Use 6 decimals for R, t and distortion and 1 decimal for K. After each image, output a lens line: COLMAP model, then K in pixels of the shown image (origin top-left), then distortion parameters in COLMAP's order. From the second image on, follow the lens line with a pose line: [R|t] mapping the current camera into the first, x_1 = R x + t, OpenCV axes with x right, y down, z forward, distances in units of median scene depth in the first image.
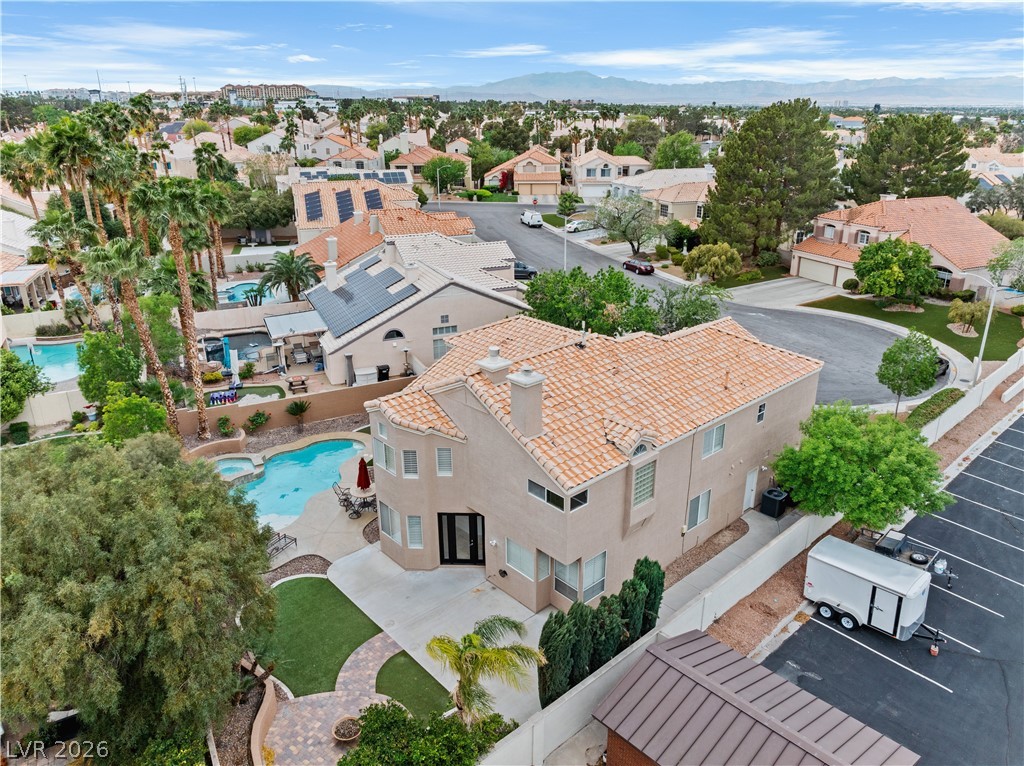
lens RADIAL K [[716.7, 0, 512.0], [0, 716.7, 383.0], [0, 0, 1]] dist [-0.029586, 0.000693]
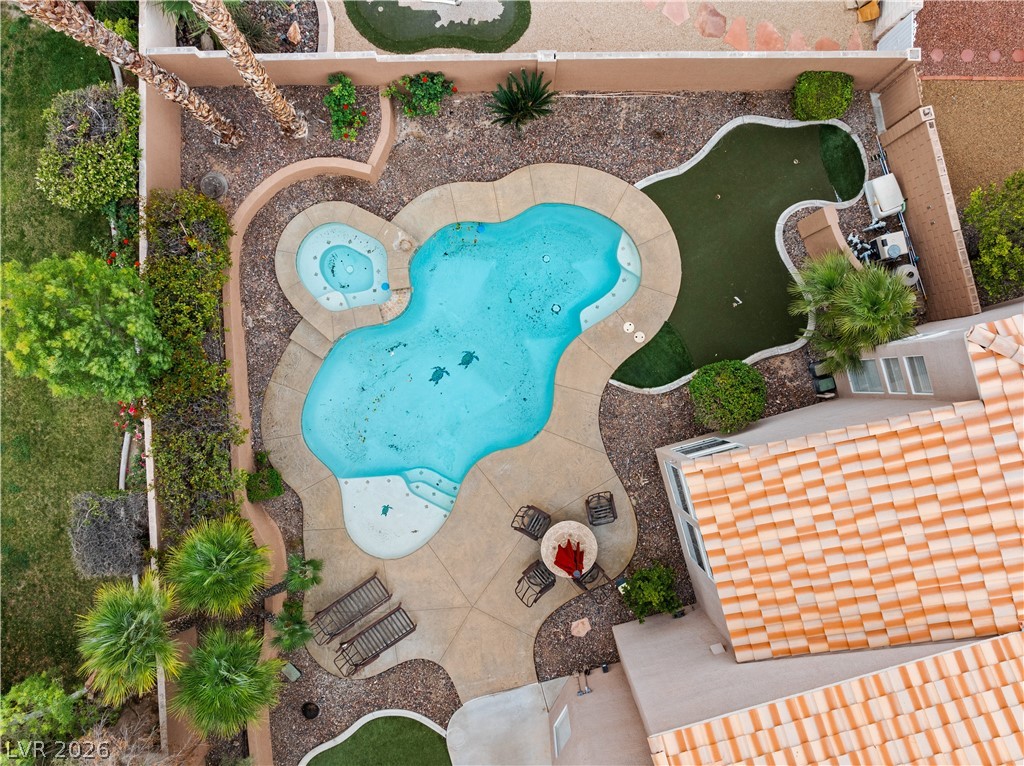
lens RADIAL K [[716.7, 0, 512.0], [0, 716.7, 383.0], [0, 0, 1]] dist [-0.029586, 0.000693]
pose [[0.893772, 0.448356, 0.012171, -0.242521], [-0.171108, 0.315759, 0.933283, -0.265823], [0.414600, -0.836225, 0.358934, 0.735193]]
